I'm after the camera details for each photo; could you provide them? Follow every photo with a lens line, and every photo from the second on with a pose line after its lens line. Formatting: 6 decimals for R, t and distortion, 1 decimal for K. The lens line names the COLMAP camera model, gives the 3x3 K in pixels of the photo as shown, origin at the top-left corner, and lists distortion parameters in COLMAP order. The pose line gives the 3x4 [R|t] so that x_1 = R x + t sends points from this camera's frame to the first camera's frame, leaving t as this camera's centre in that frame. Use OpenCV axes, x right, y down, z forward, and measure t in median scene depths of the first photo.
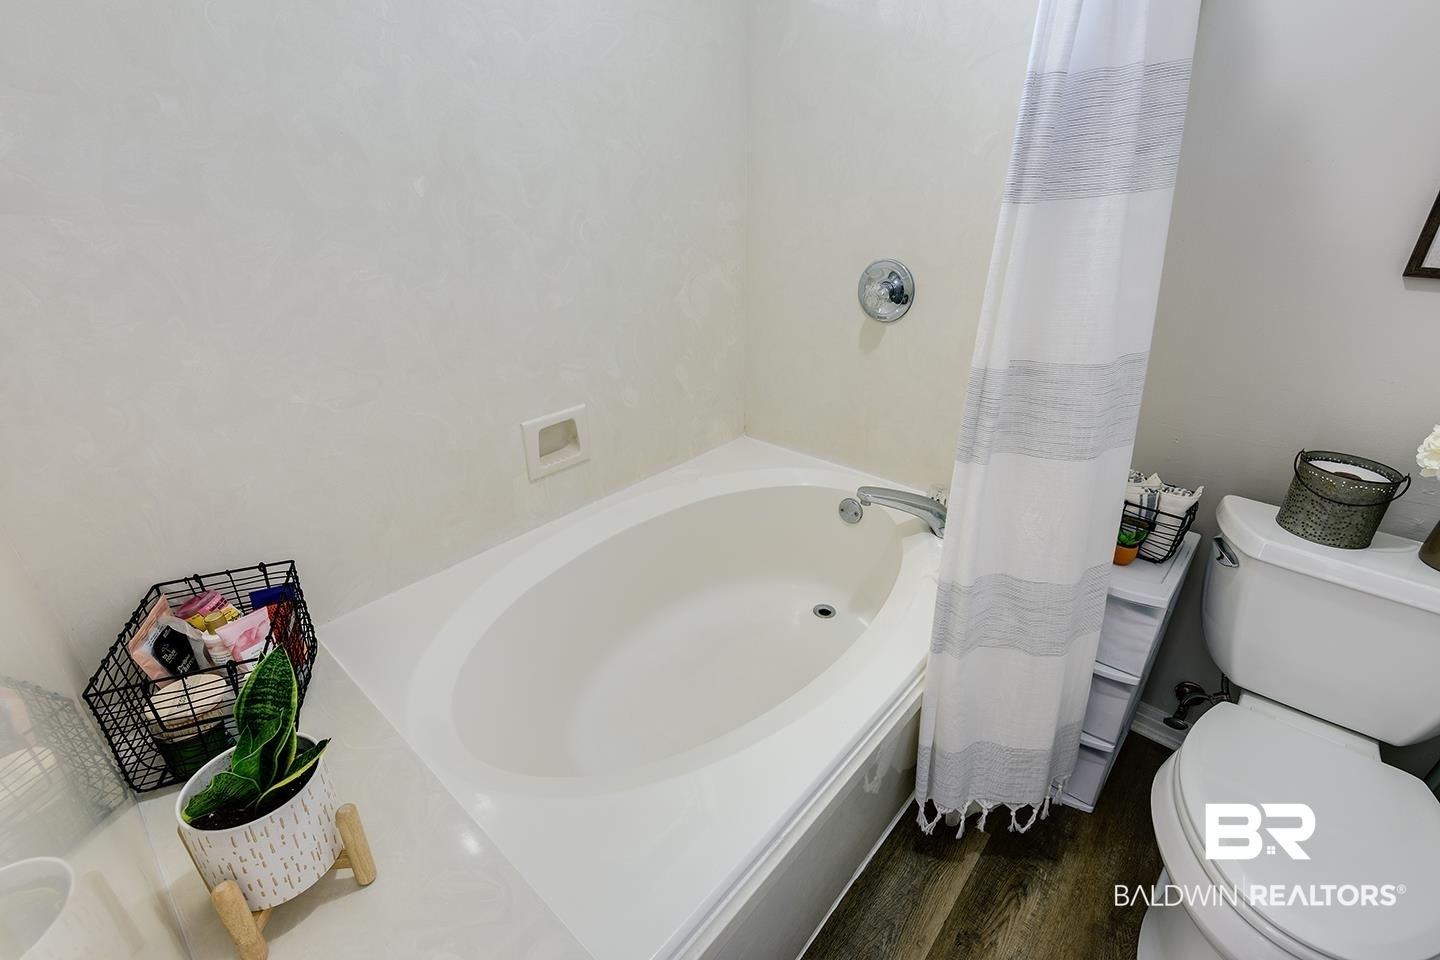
lens RADIAL K [[649.4, 0, 724.2], [0, 649.4, 484.4], [0, 0, 1]] dist [0.011859, -0.006120]
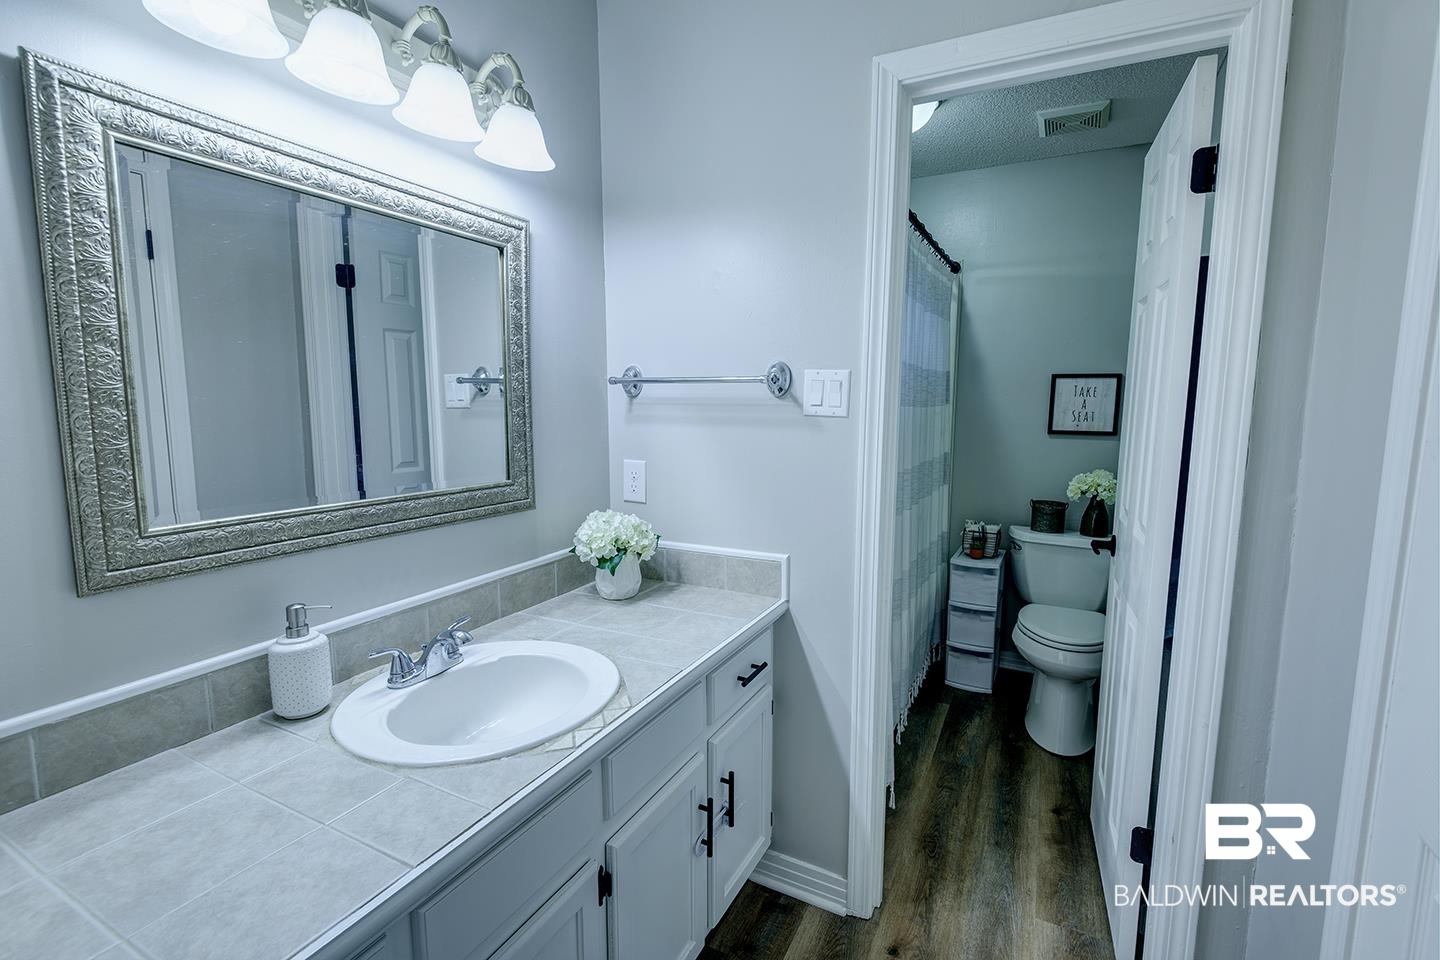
lens RADIAL K [[649.4, 0, 714.6], [0, 649.4, 478.2], [0, 0, 1]] dist [0.011859, -0.006120]
pose [[0.970032, -0.025961, 0.241588, -0.803823], [0.100967, 0.947435, -0.303598, 0.456083], [-0.221007, 0.318892, 0.921663, -0.950308]]
